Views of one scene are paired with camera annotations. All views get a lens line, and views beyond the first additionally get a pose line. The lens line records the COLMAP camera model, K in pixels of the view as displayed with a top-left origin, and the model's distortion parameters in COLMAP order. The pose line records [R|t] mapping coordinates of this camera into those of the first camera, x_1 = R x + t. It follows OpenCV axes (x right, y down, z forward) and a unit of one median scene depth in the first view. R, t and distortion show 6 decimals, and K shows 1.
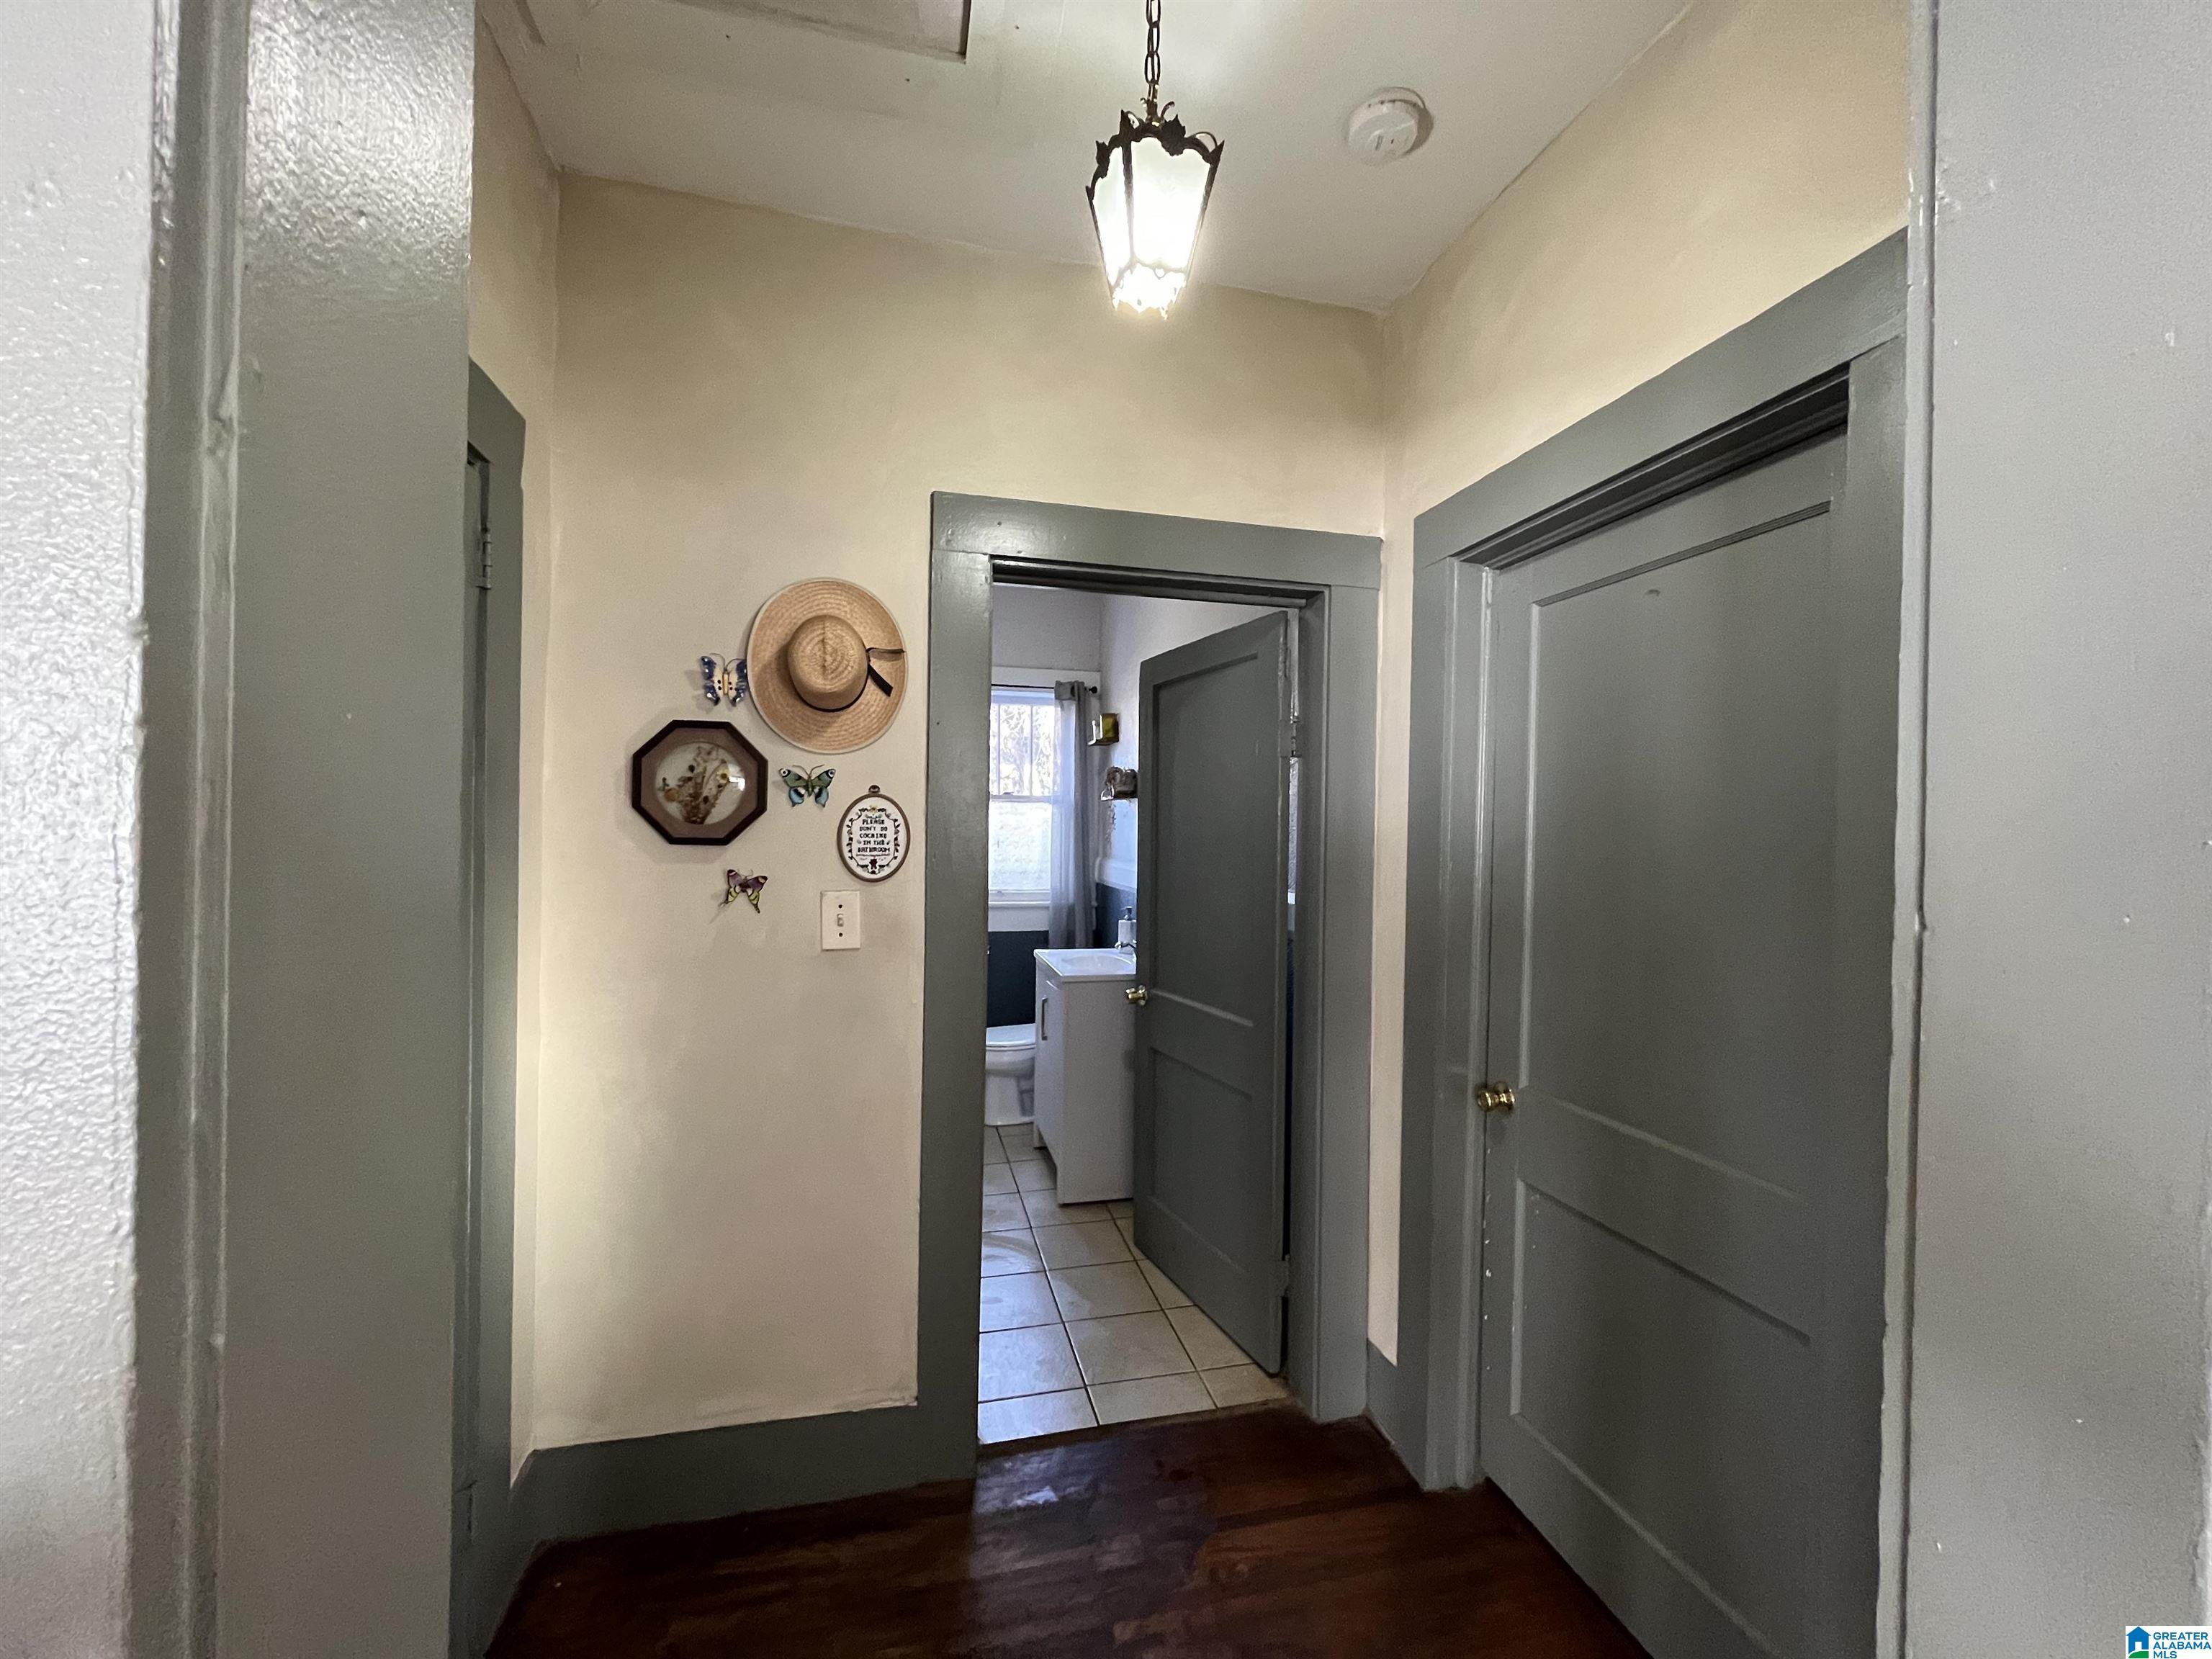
lens RADIAL K [[886.7, 0, 1106.0], [0, 886.7, 829.5], [0, 0, 1]] dist [-0.002837, 0.000557]
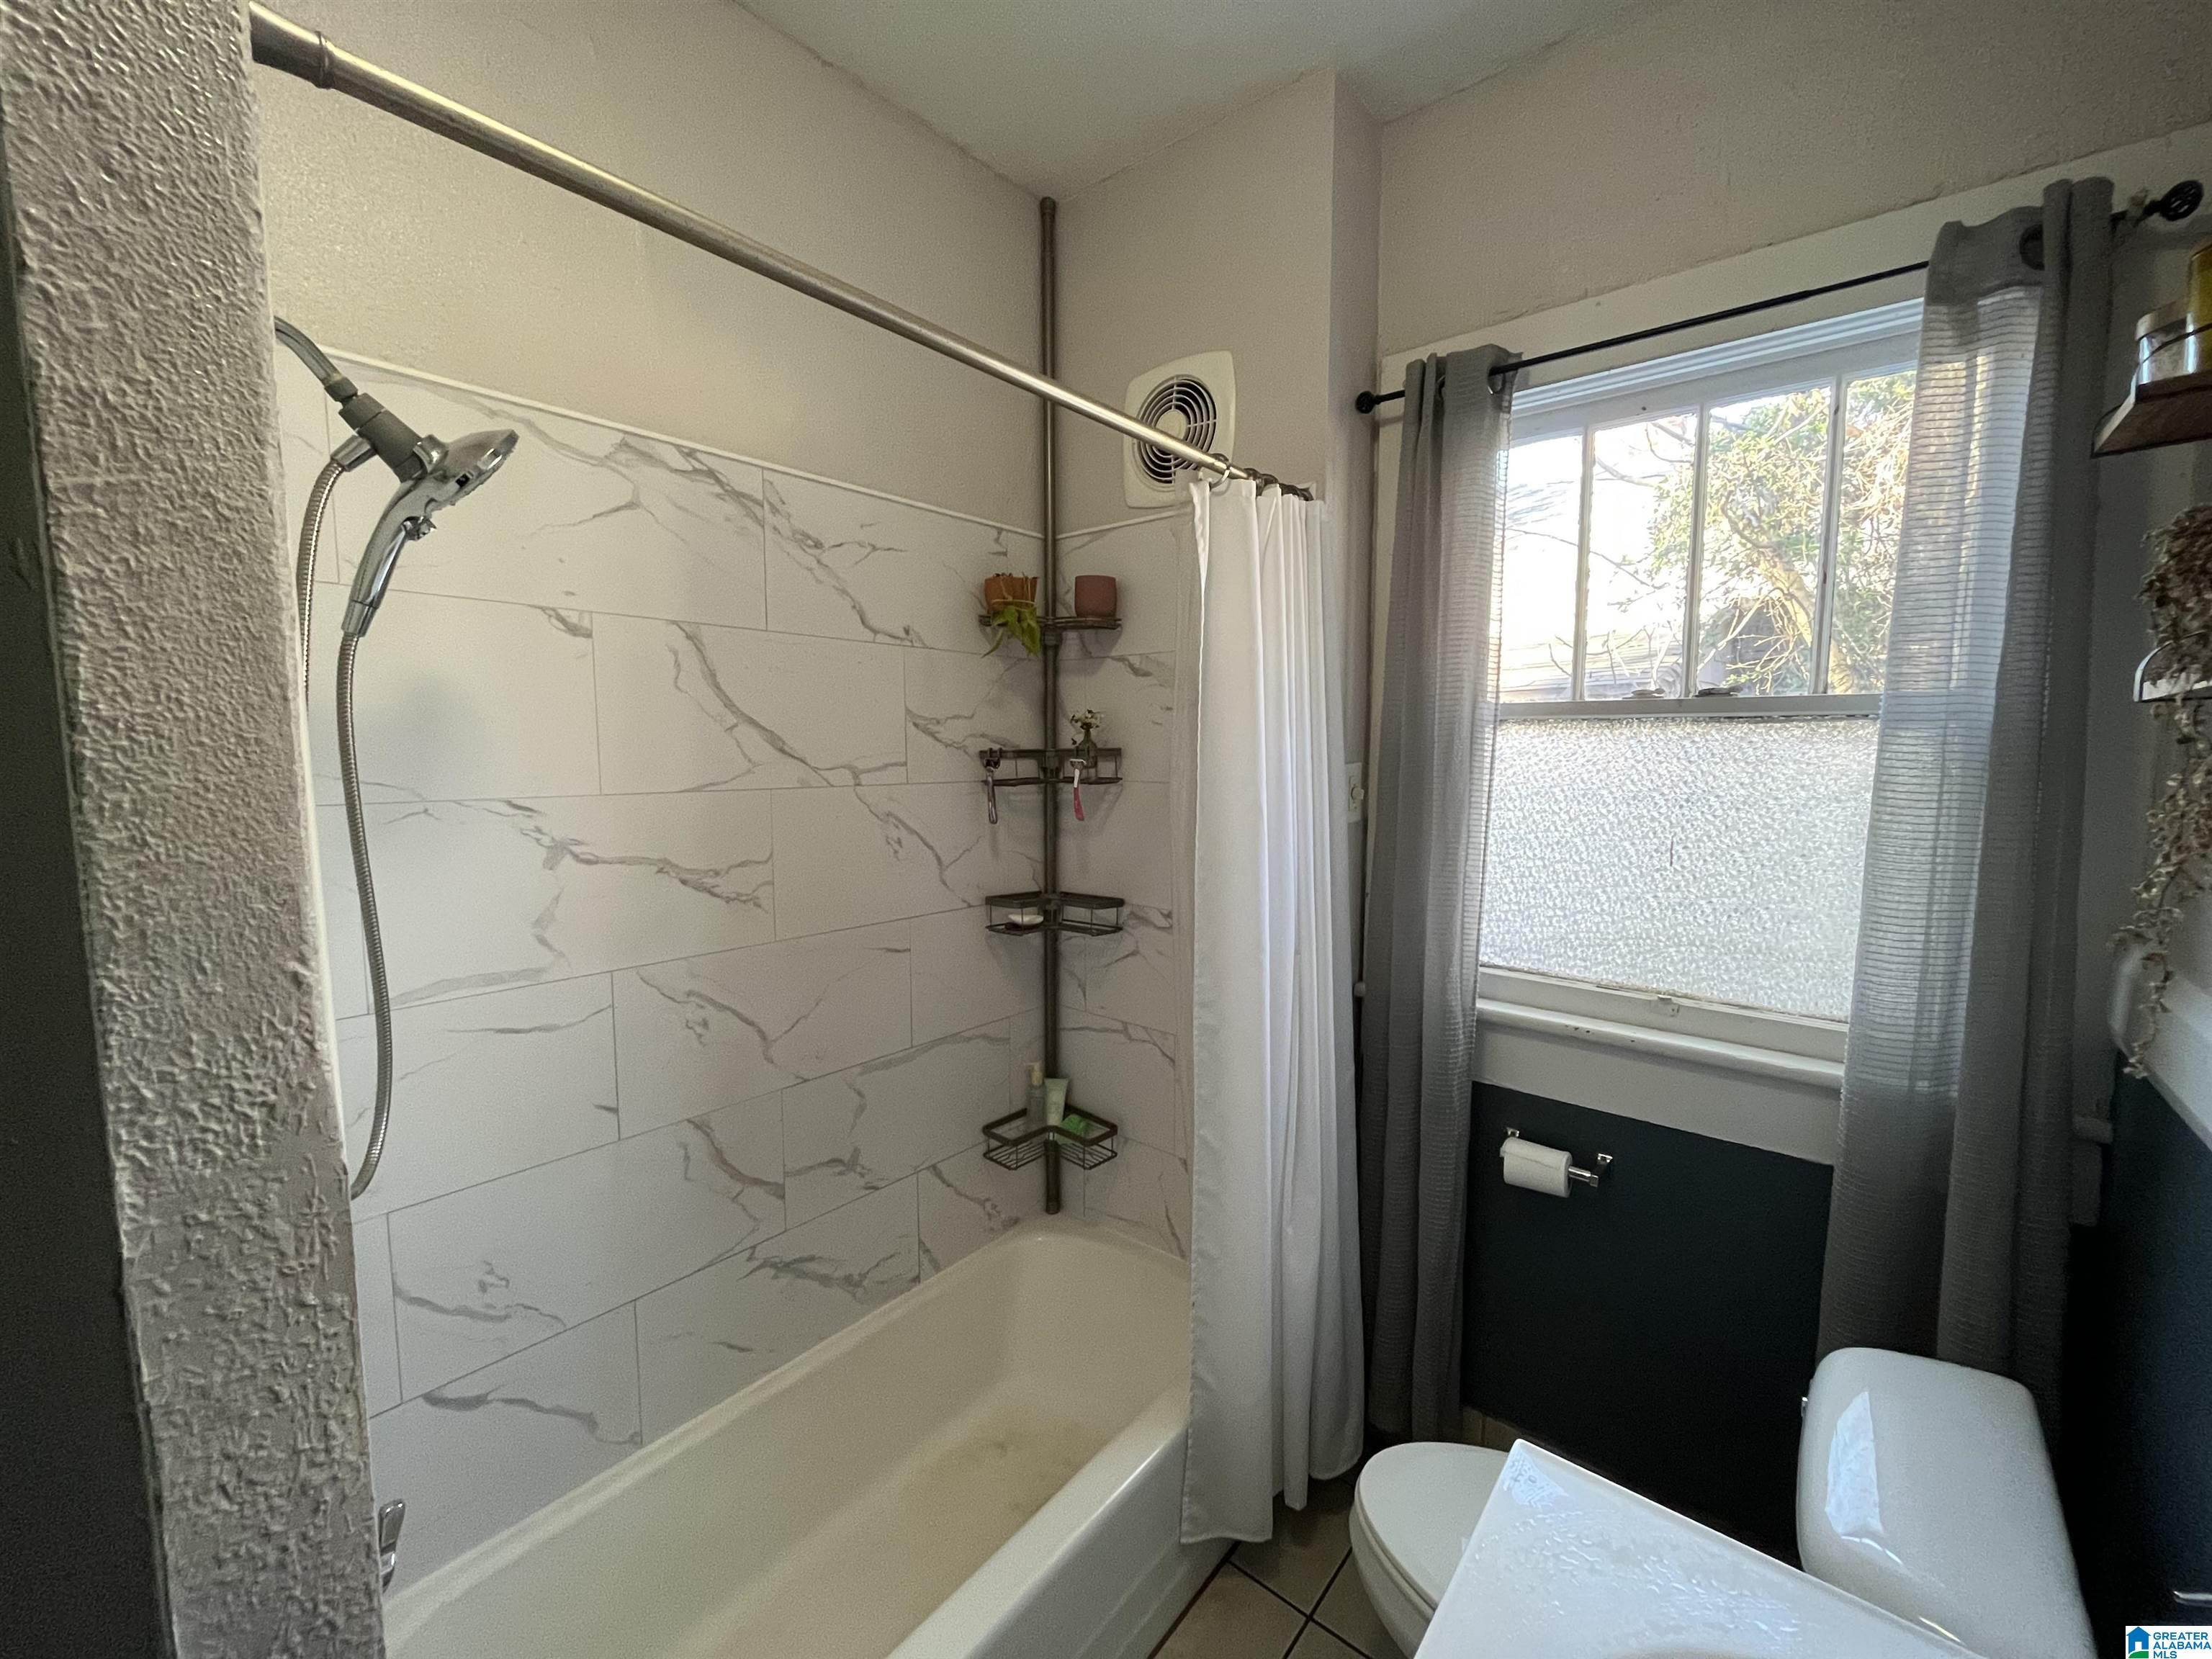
lens RADIAL K [[886.7, 0, 1106.0], [0, 886.7, 829.5], [0, 0, 1]] dist [-0.002837, 0.000557]
pose [[0.594938, 0.068055, -0.800885, 0.037857], [0.000317, 0.996389, 0.084903, -0.051243], [0.803771, -0.050766, 0.592769, 1.654718]]
